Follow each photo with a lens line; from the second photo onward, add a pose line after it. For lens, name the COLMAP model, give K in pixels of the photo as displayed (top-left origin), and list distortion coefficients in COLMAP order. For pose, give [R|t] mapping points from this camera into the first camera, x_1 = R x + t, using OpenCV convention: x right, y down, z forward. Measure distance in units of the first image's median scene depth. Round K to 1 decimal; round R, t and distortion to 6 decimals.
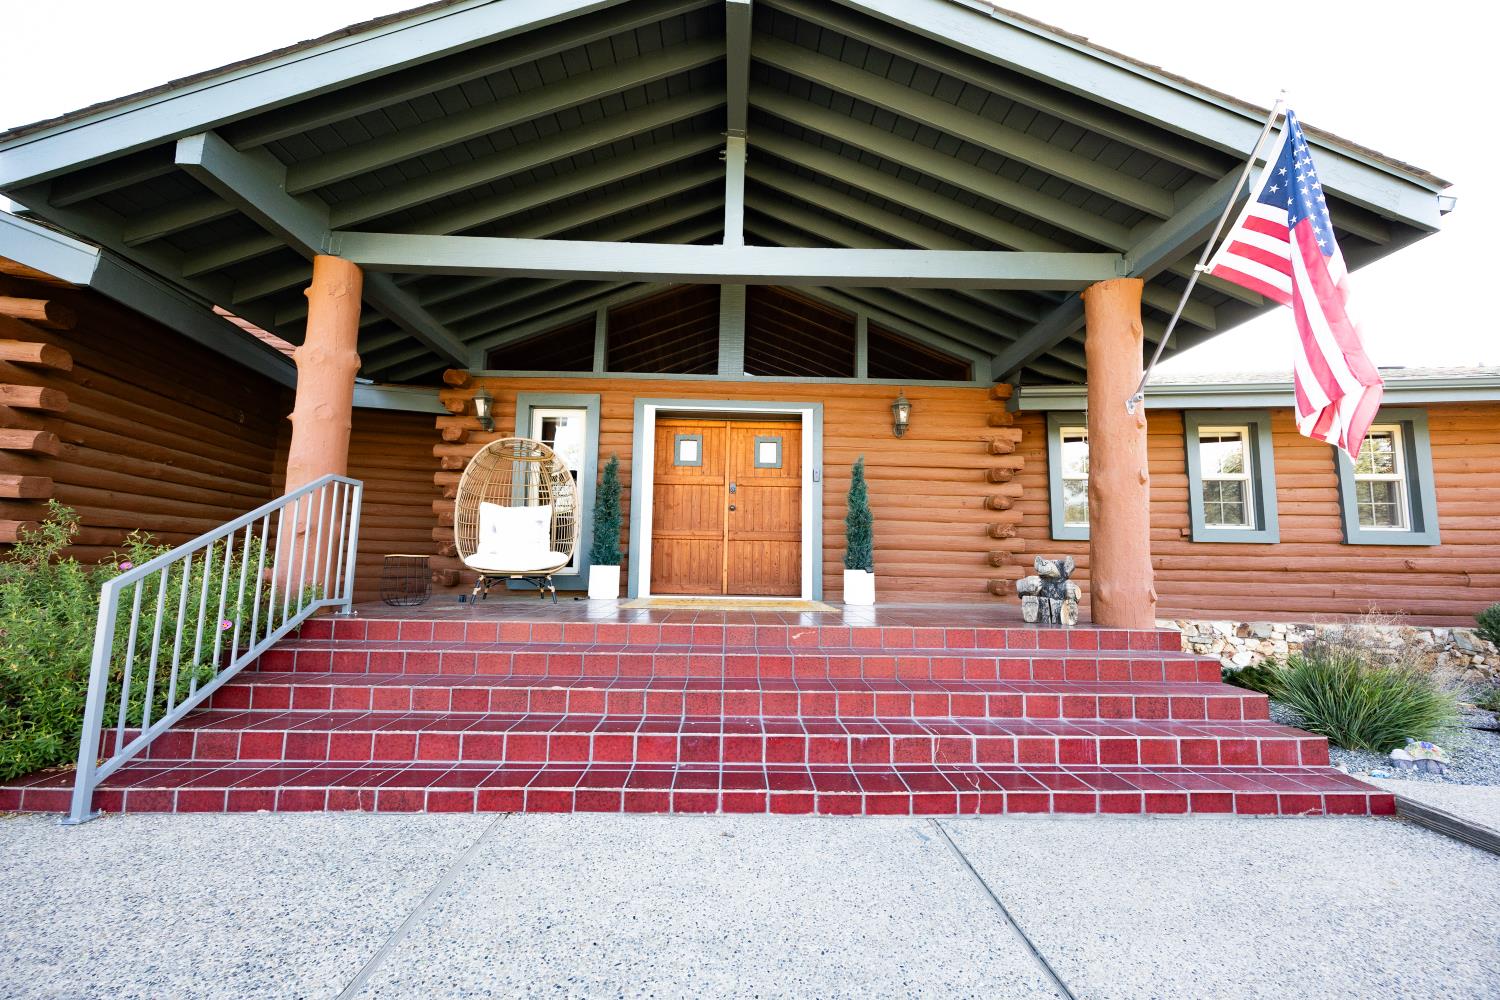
lens RADIAL K [[569.5, 0, 750.0], [0, 569.5, 500.0], [0, 0, 1]] dist [-0.004522, 0.000059]
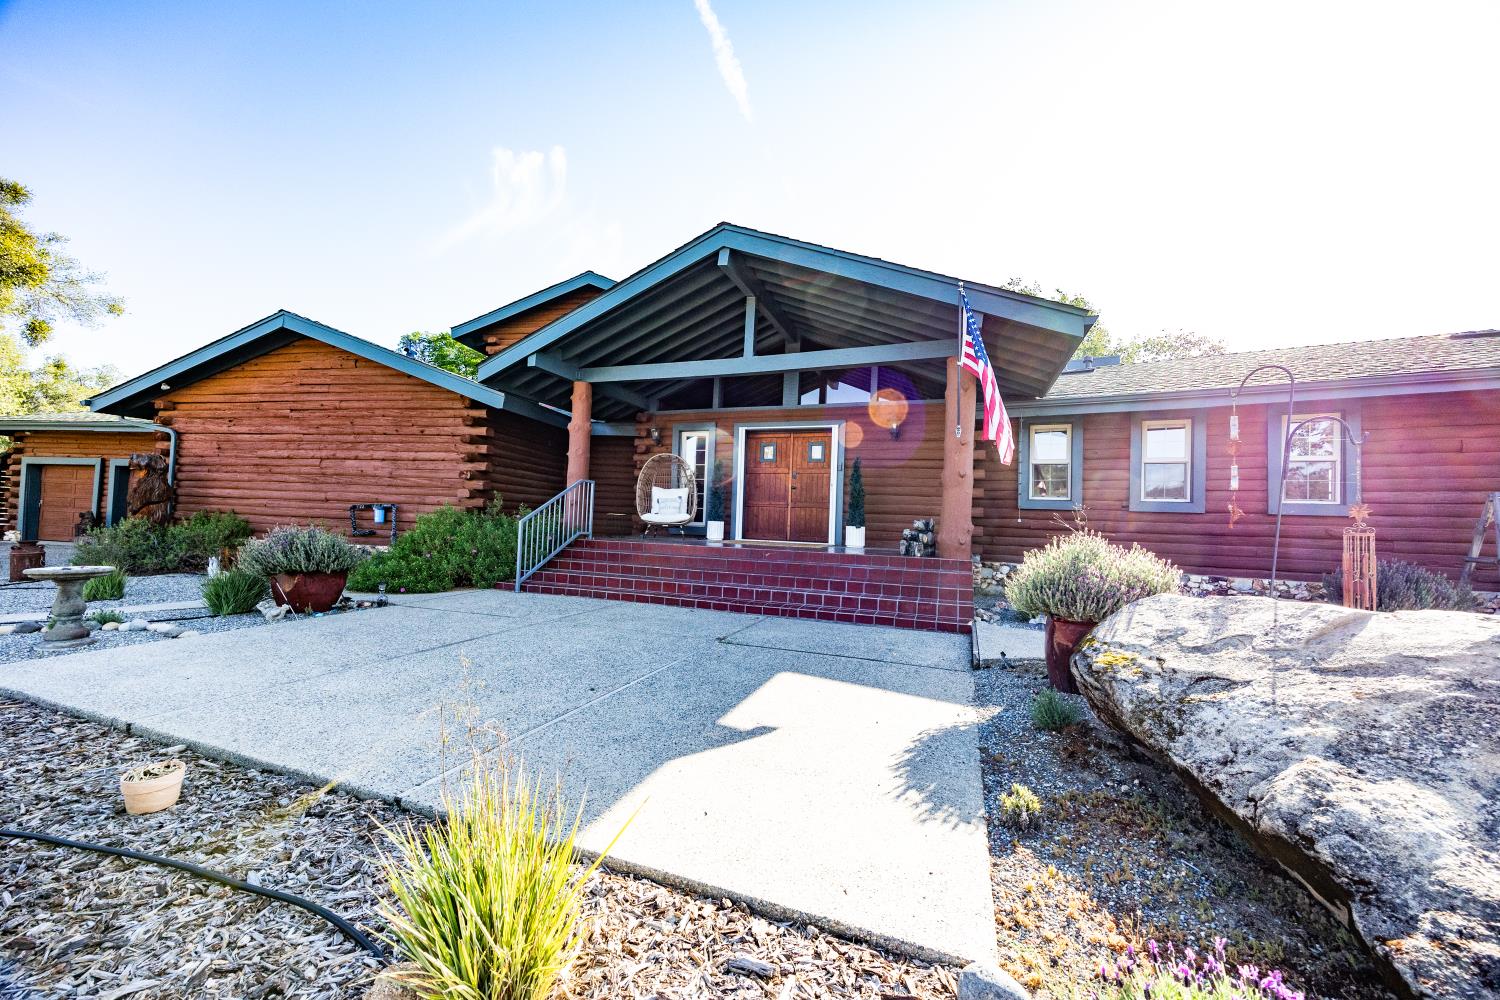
lens RADIAL K [[569.5, 0, 750.0], [0, 569.5, 500.0], [0, 0, 1]] dist [-0.004522, 0.000059]
pose [[0.923729, 0.001637, -0.383042, 0.533998], [0.021961, 0.998120, 0.057226, -0.051689], [0.382416, -0.061273, 0.921956, -0.603783]]
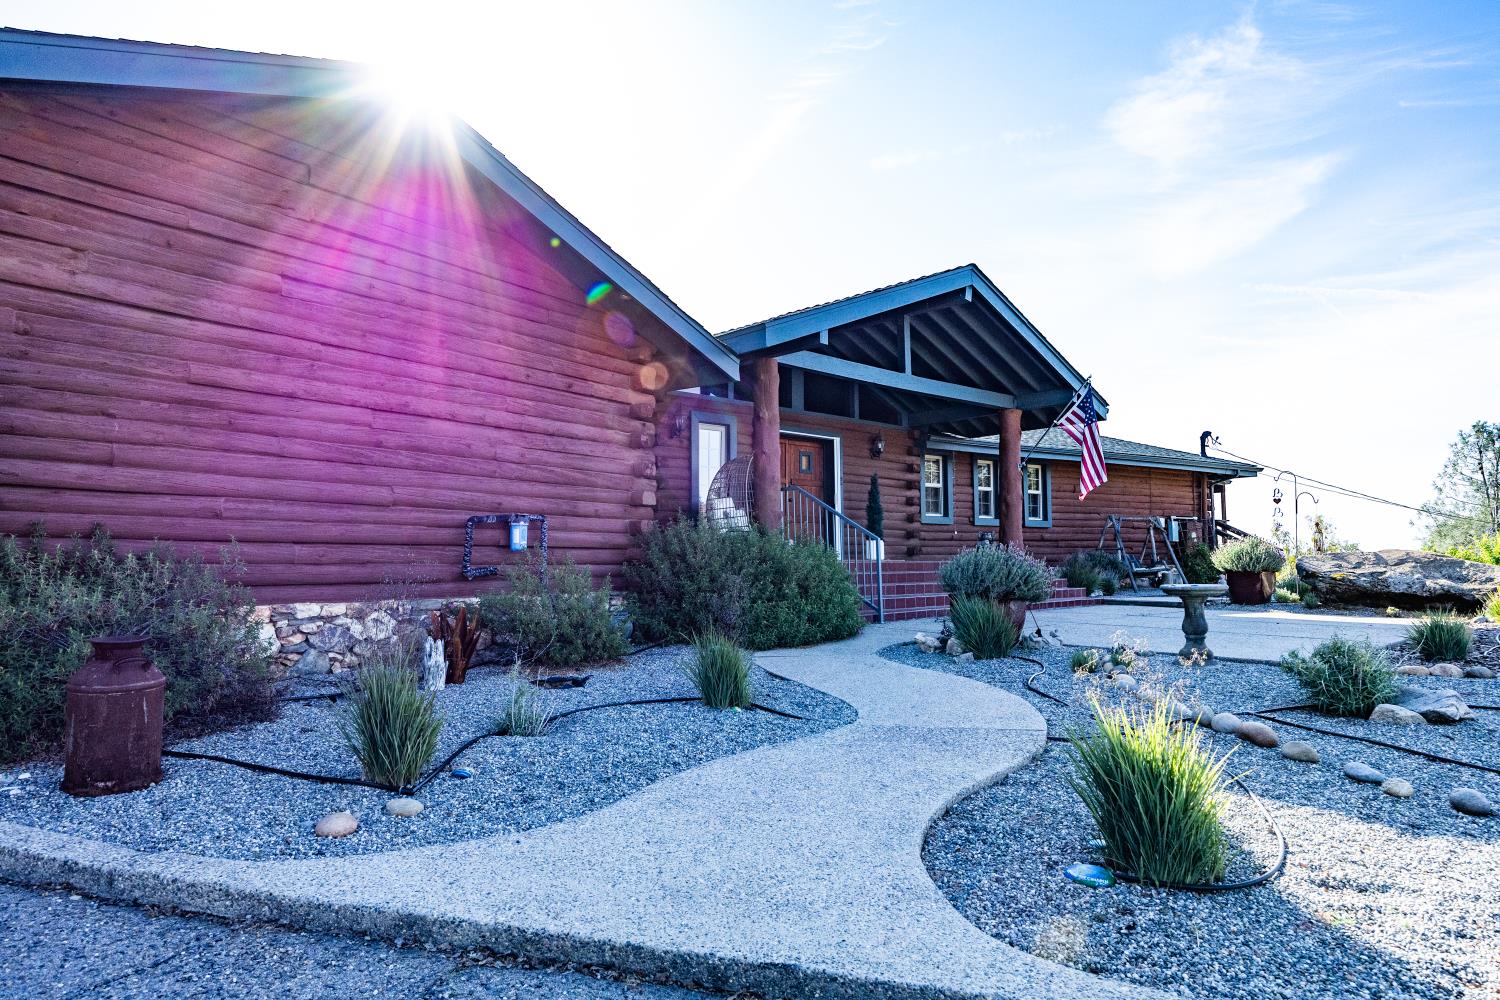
lens RADIAL K [[899.1, 0, 750.0], [0, 899.1, 500.0], [0, 0, 1]] dist [-0.001462, -0.000674]
pose [[0.748093, 0.025174, 0.663116, -1.860623], [-0.057575, 0.997974, 0.027067, -0.046902], [-0.661091, -0.058428, 0.748027, -0.743718]]
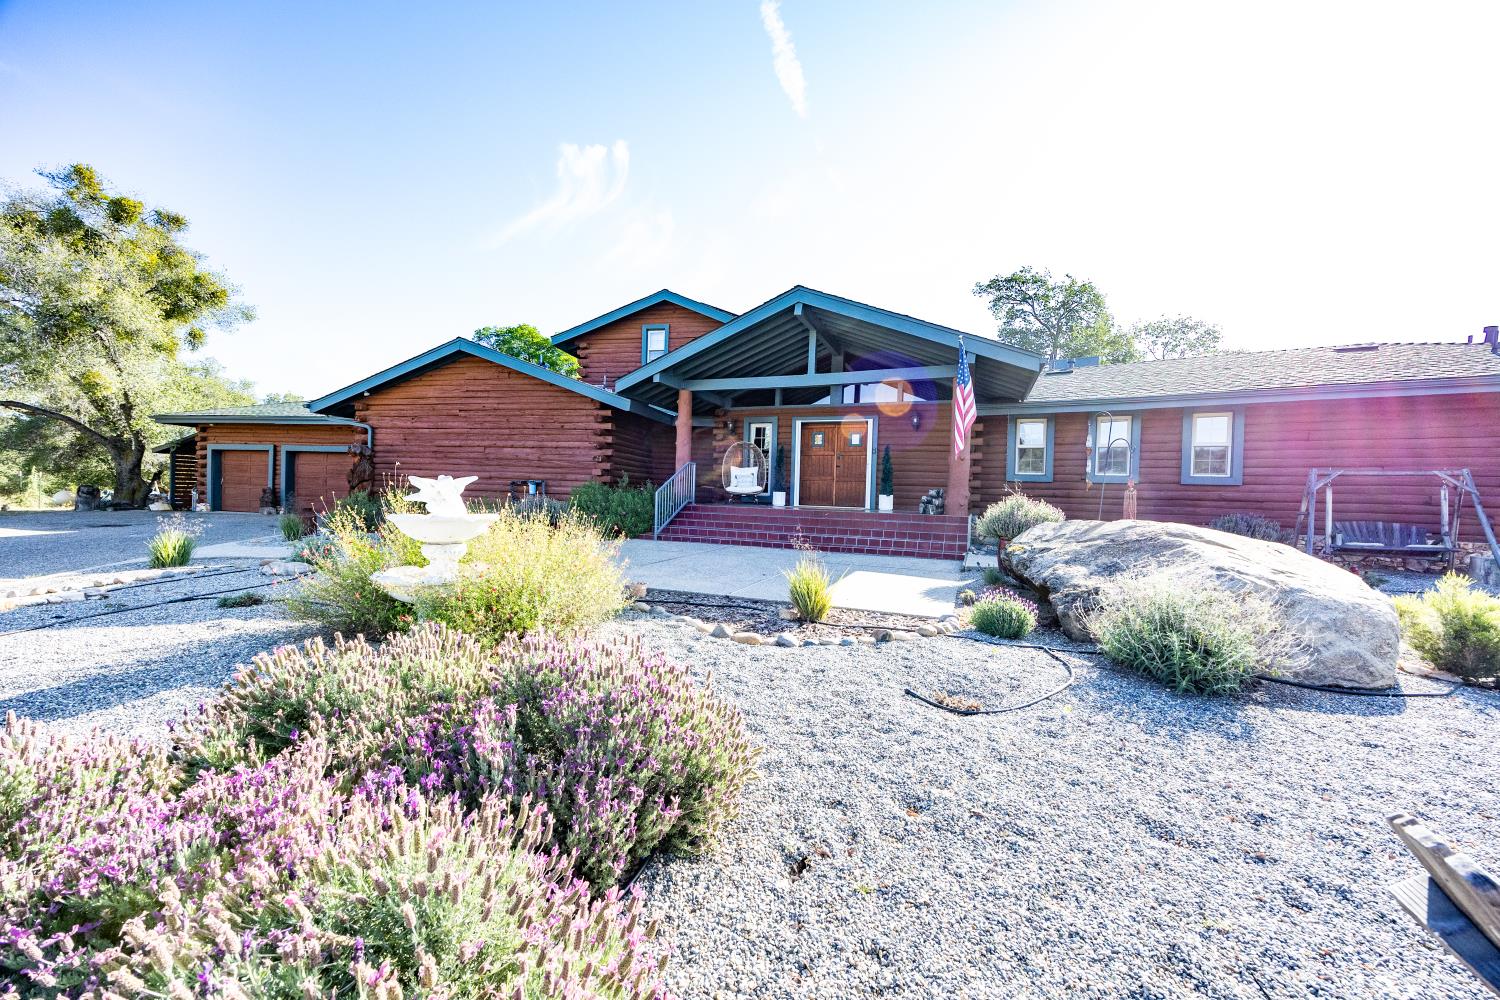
lens RADIAL K [[569.5, 0, 750.0], [0, 569.5, 500.0], [0, 0, 1]] dist [-0.004522, 0.000059]
pose [[0.913302, 0.015152, -0.407000, 0.608098], [0.029856, 0.994129, 0.104005, -0.103135], [0.406186, -0.107139, 0.907488, -1.222534]]
